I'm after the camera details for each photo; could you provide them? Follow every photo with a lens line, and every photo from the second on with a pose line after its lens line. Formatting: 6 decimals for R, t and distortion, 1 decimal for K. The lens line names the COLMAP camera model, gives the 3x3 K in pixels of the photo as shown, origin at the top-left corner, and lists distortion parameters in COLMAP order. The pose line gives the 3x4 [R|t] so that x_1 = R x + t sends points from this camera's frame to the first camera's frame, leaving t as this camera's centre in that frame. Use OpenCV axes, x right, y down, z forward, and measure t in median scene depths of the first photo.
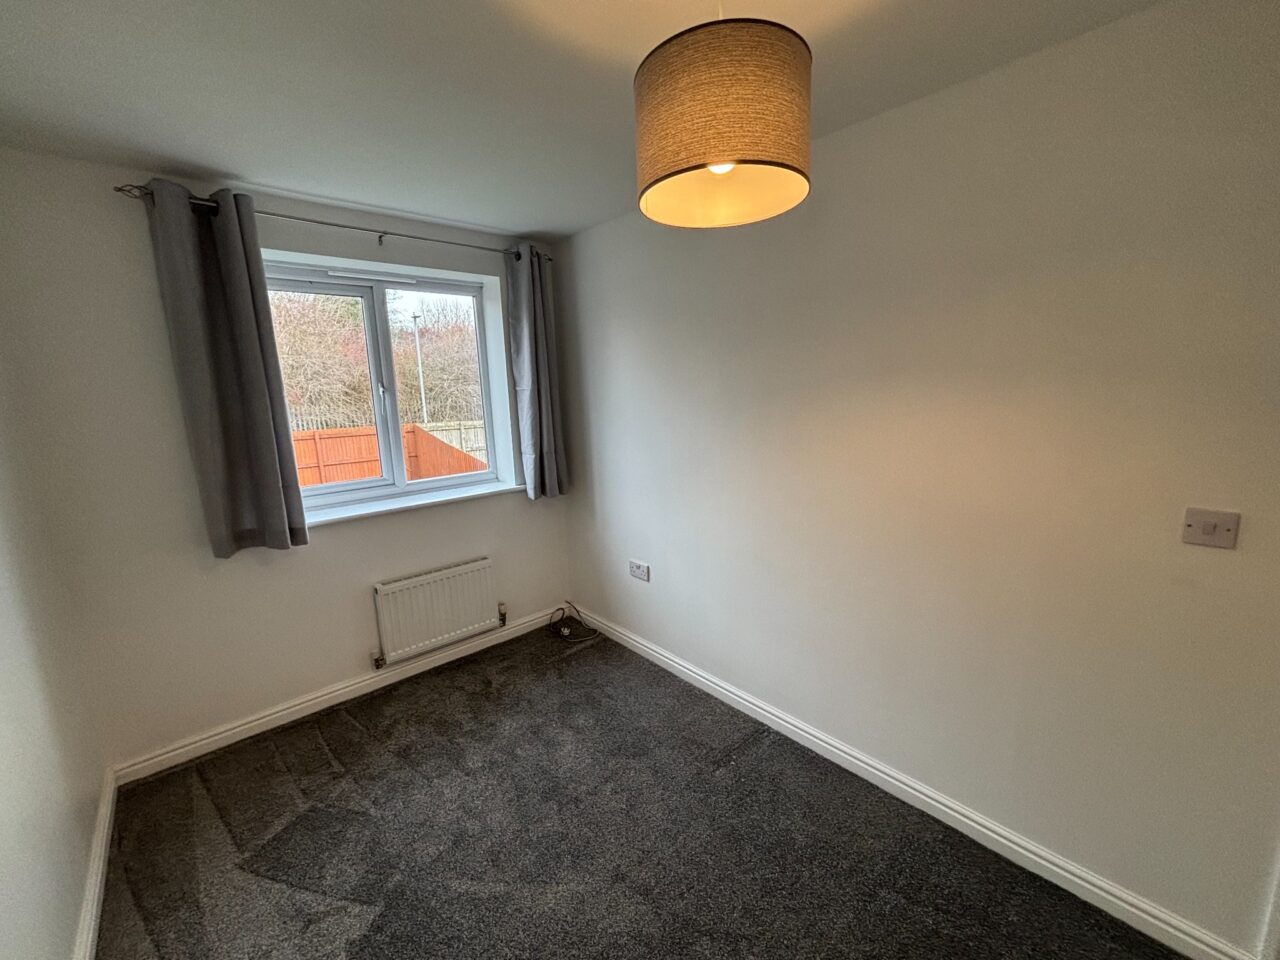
lens RADIAL K [[518.6, 0, 642.2], [0, 518.6, 474.7], [0, 0, 1]] dist [0.000297, 0.000205]
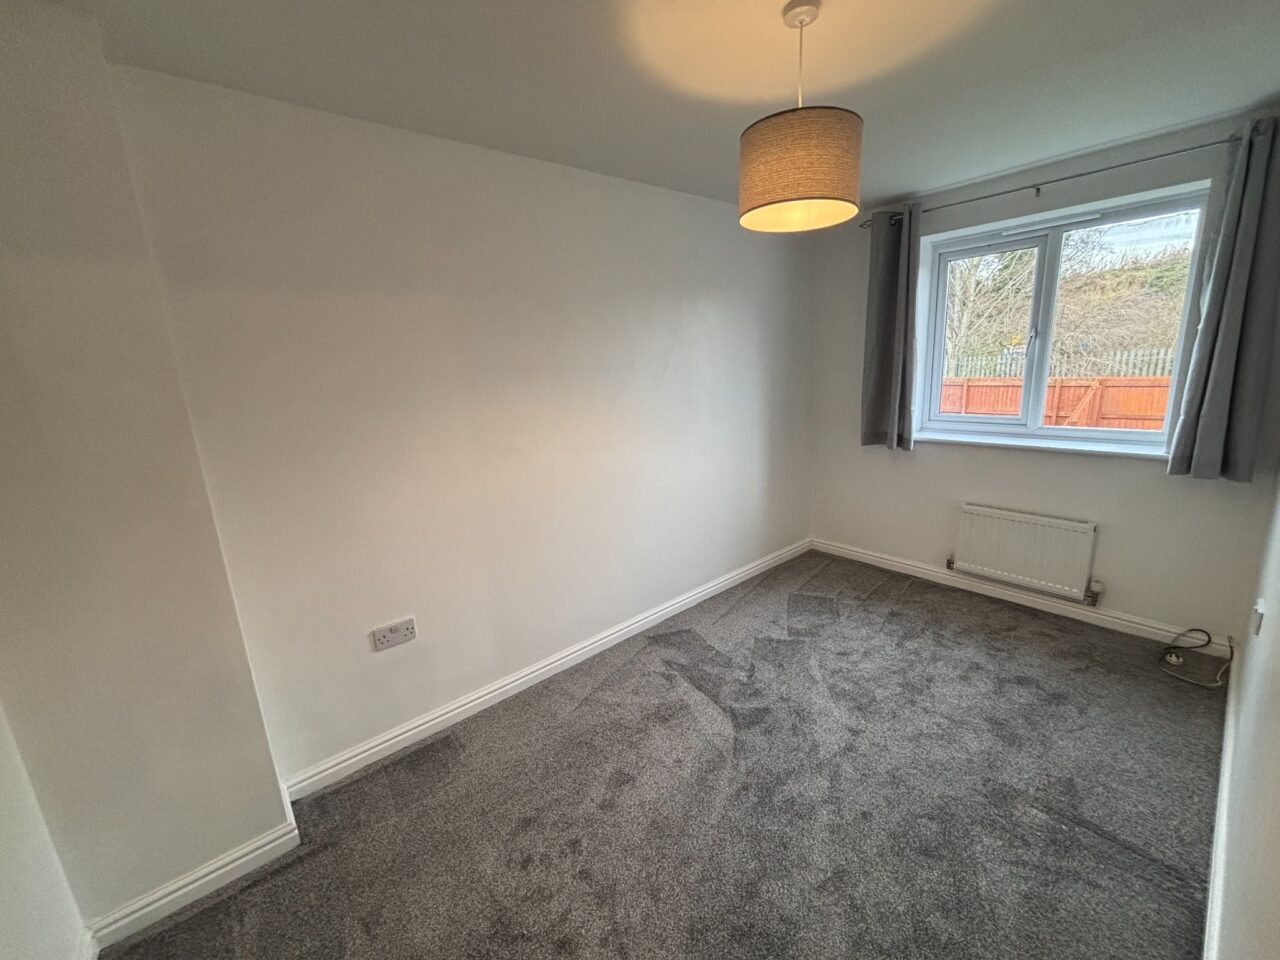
lens RADIAL K [[518.6, 0, 642.2], [0, 518.6, 474.7], [0, 0, 1]] dist [0.000297, 0.000205]
pose [[-0.017607, 0.242133, -0.970083, 0.686874], [-0.125038, 0.962084, 0.242406, -0.050486], [0.991996, 0.125565, 0.013337, 0.252868]]
